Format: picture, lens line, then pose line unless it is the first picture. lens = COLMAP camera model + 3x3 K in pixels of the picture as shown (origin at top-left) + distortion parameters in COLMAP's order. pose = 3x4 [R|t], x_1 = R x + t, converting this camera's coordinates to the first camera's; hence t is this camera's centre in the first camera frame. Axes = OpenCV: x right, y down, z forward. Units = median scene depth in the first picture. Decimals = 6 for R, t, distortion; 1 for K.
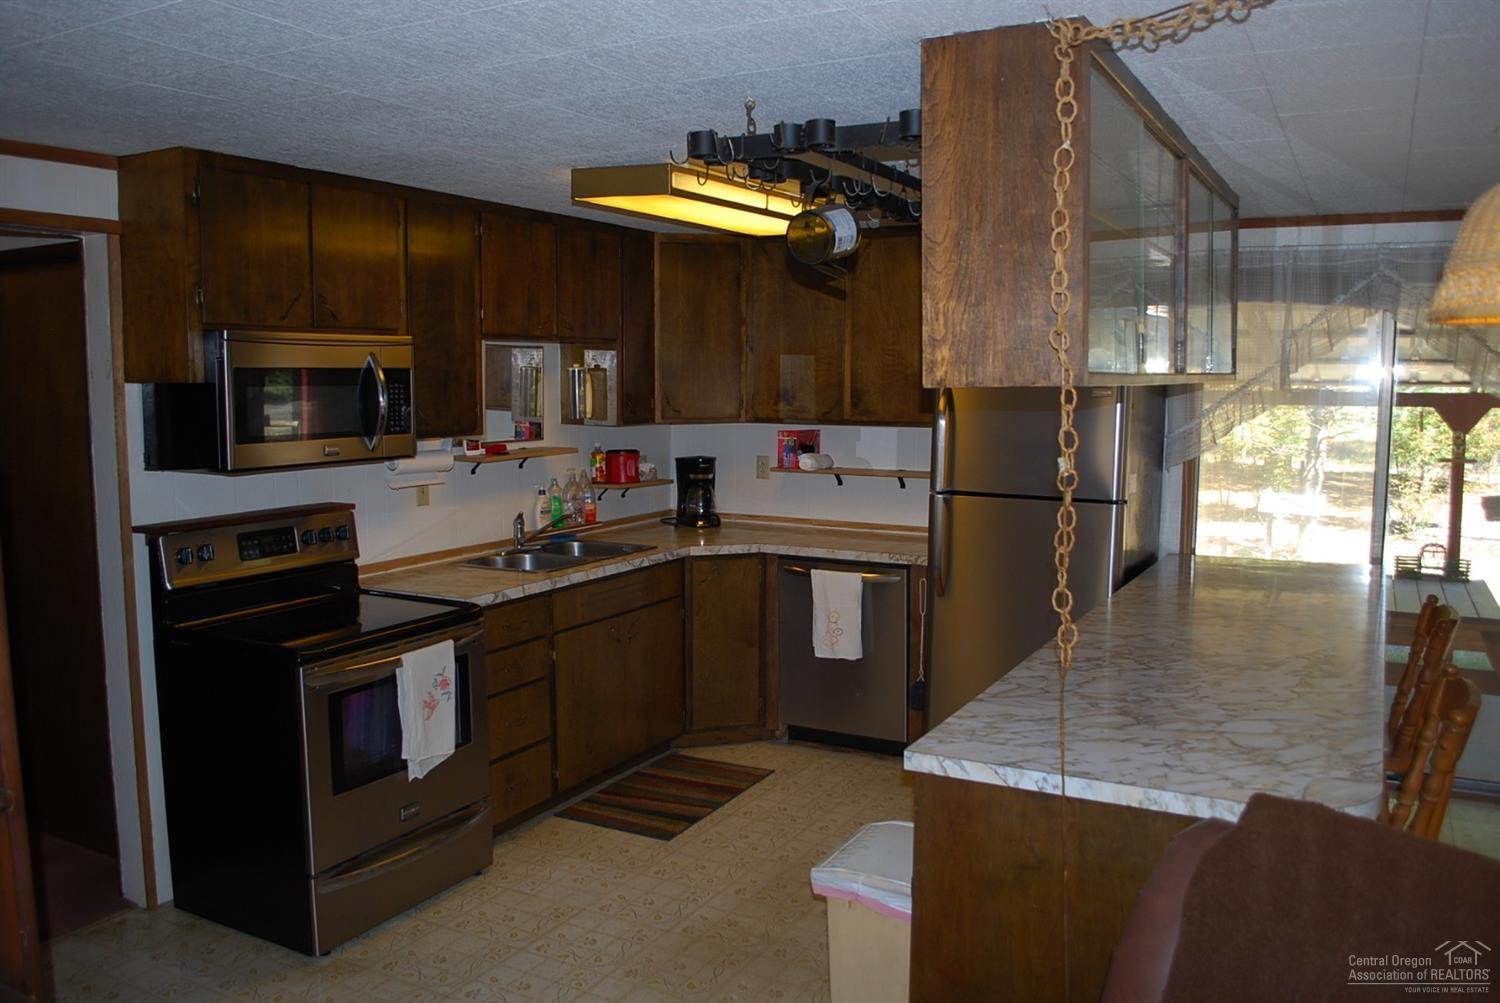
lens RADIAL K [[1183.8, 0, 760.9], [0, 1183.8, 509.3], [0, 0, 1]] dist [-0.088661, 0.017558]
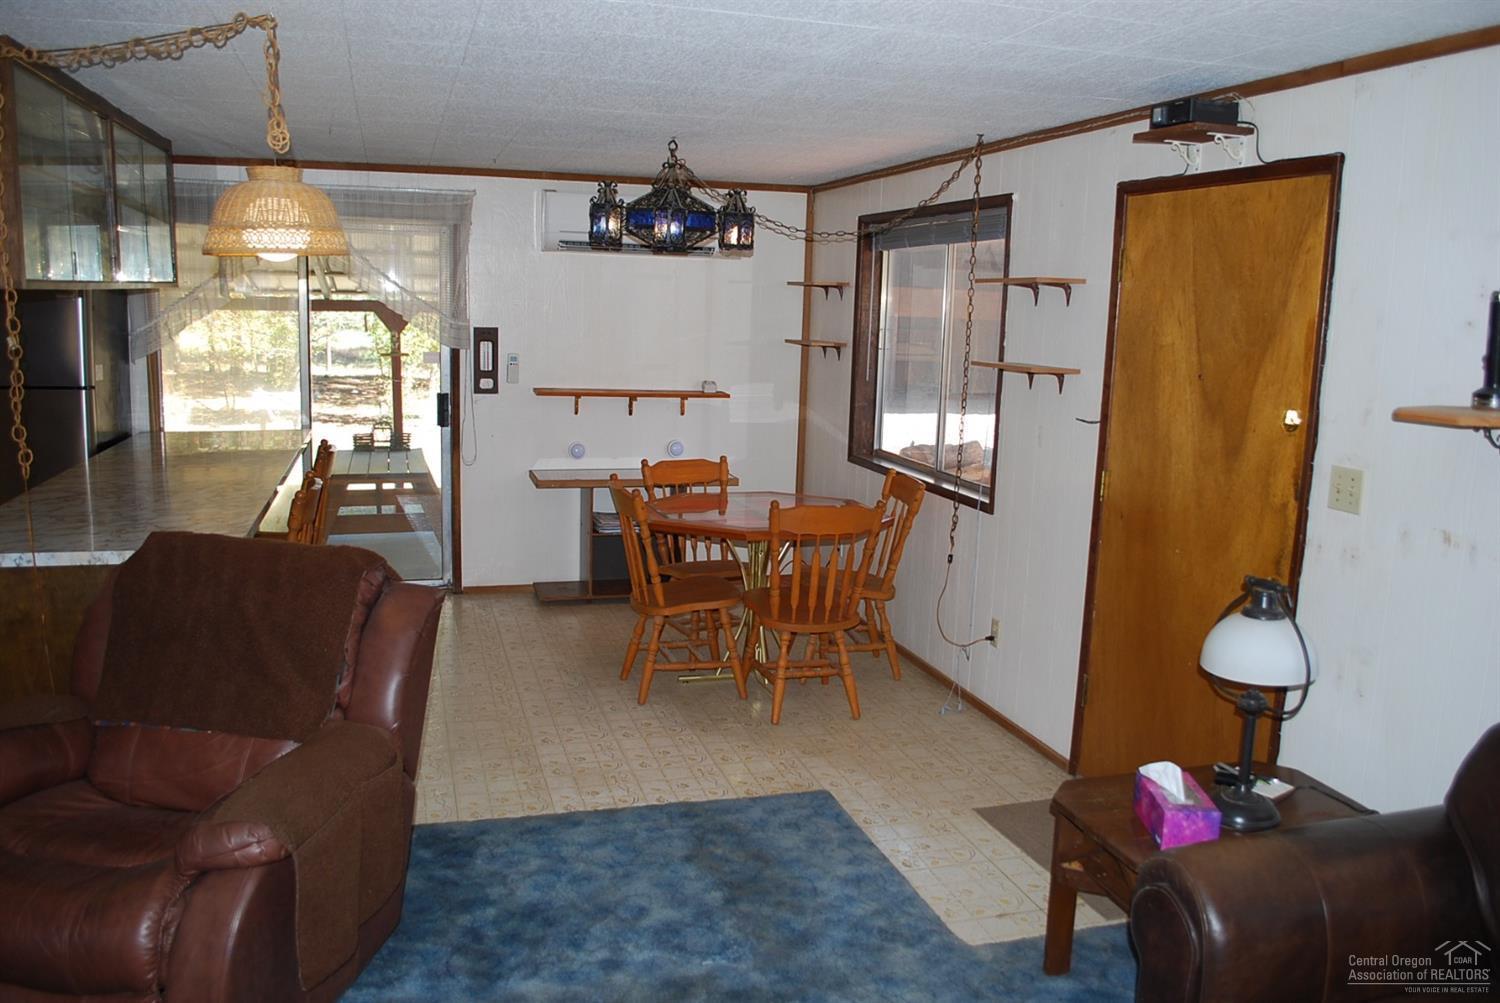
lens RADIAL K [[1183.8, 0, 755.0], [0, 1183.8, 497.6], [0, 0, 1]] dist [-0.088661, 0.017558]
pose [[0.705495, -0.097338, 0.701999, -0.066202], [0.050962, 0.994927, 0.086739, 0.047770], [-0.706880, -0.025419, 0.706876, -0.408567]]
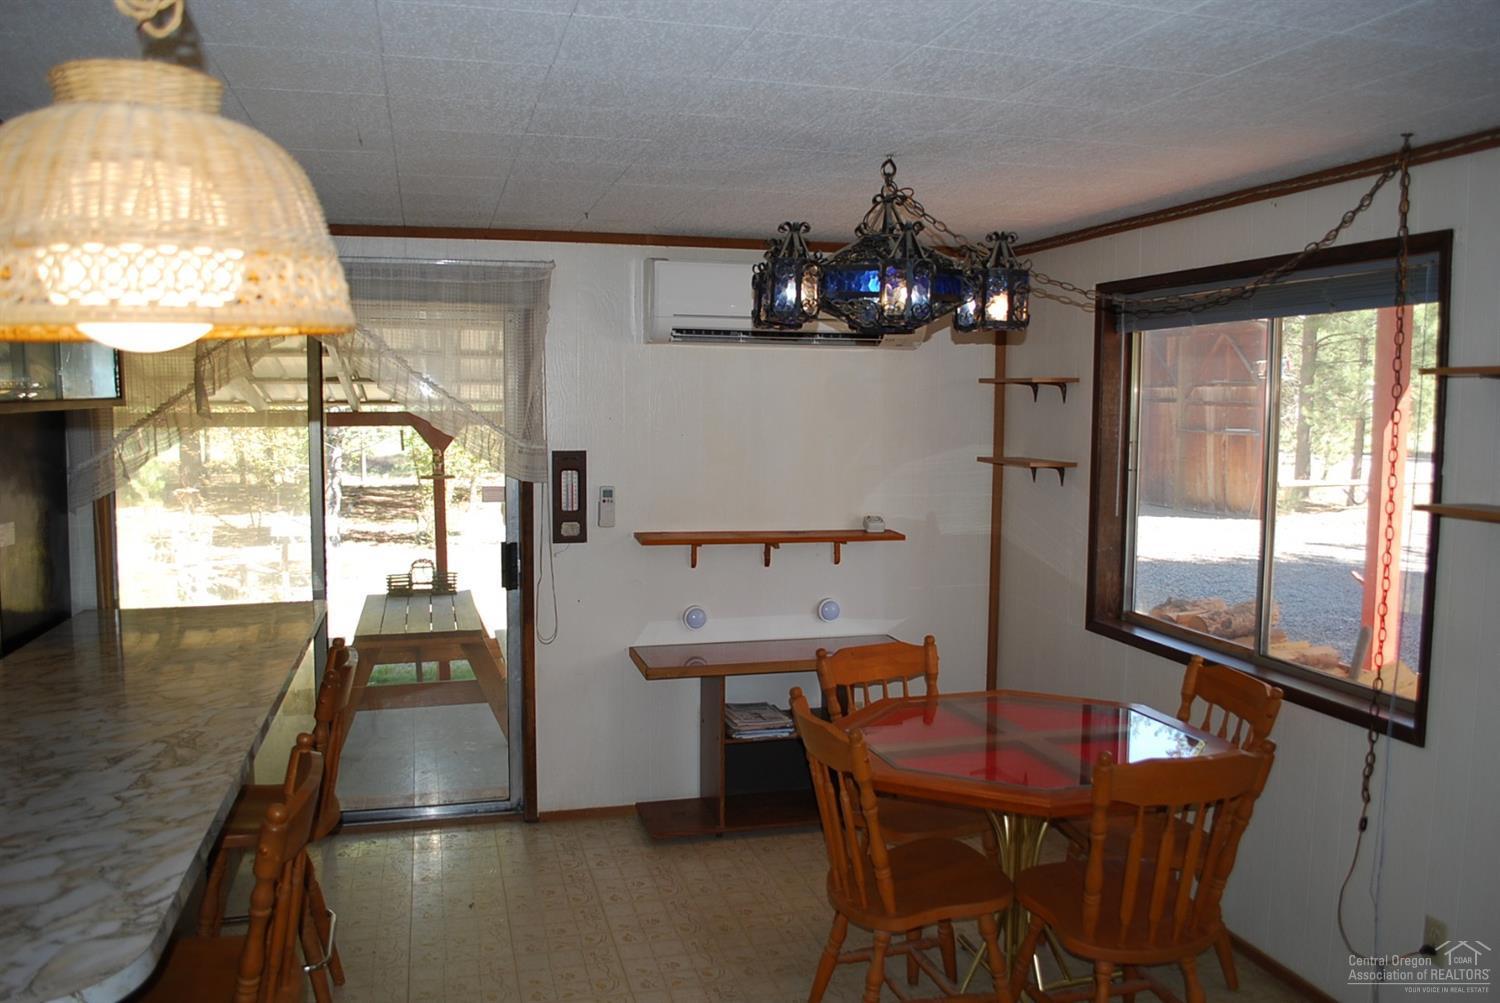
lens RADIAL K [[1183.8, 0, 751.4], [0, 1183.8, 499.3], [0, 0, 1]] dist [-0.088661, 0.017558]
pose [[0.725823, -0.057172, 0.685502, 0.188639], [0.073440, 0.997285, 0.005415, -0.016080], [-0.683950, 0.046413, 0.728051, 0.088399]]
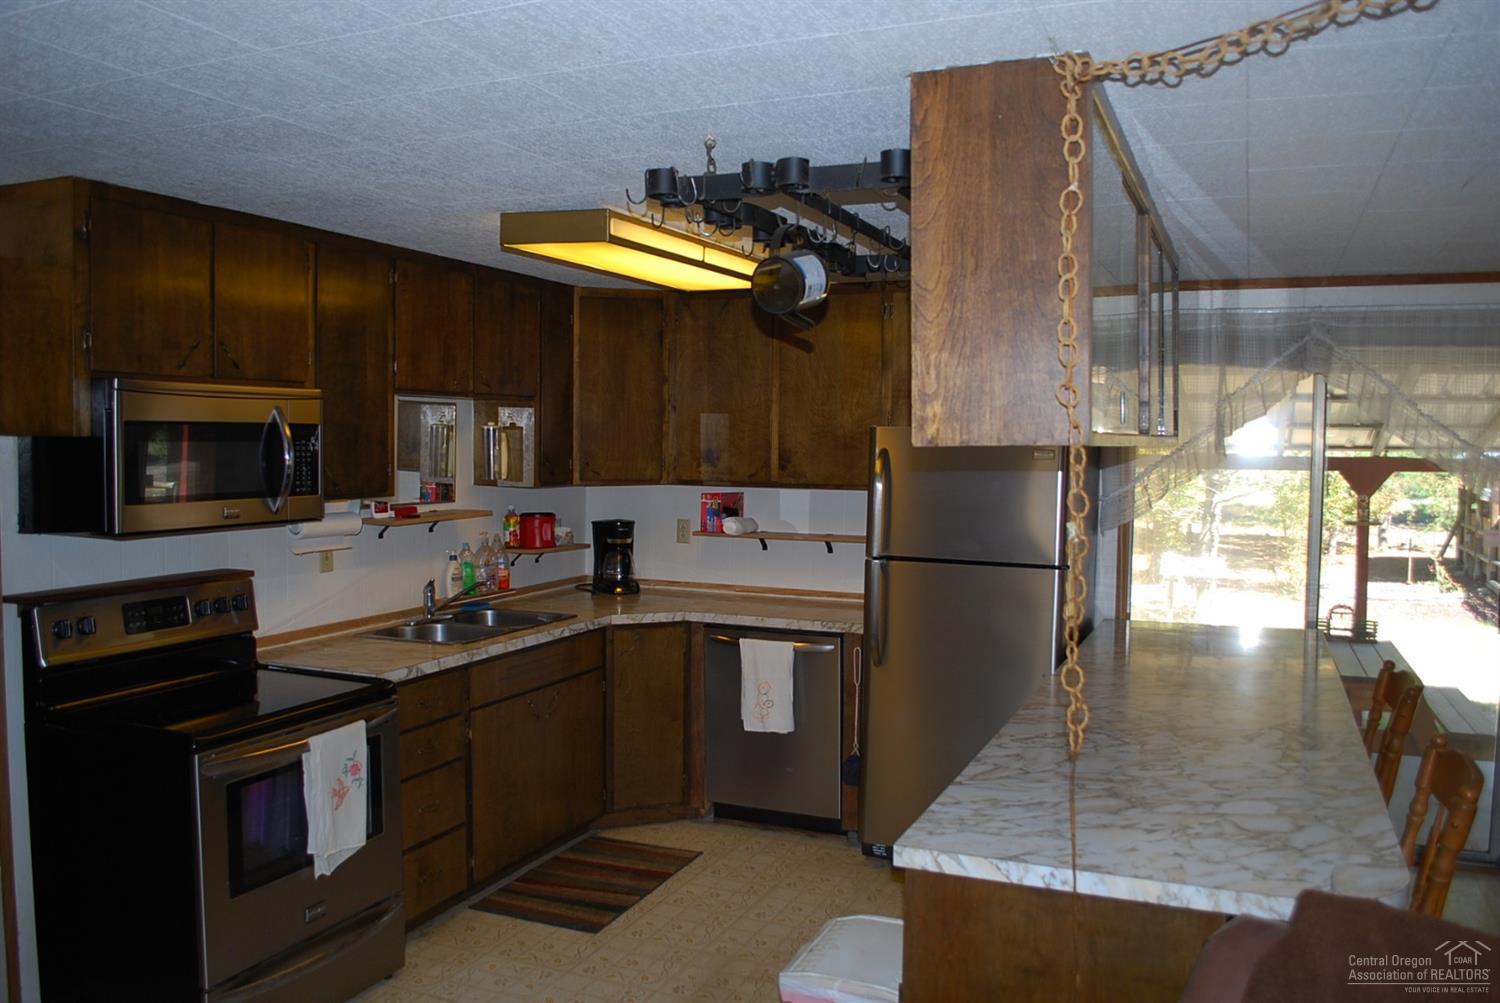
lens RADIAL K [[1183.8, 0, 760.3], [0, 1183.8, 509.8], [0, 0, 1]] dist [-0.088661, 0.017558]
pose [[0.995681, 0.002201, 0.092812, -0.042398], [0.002730, 0.998593, -0.052967, -0.003400], [-0.092798, 0.052991, 0.994274, 0.063222]]
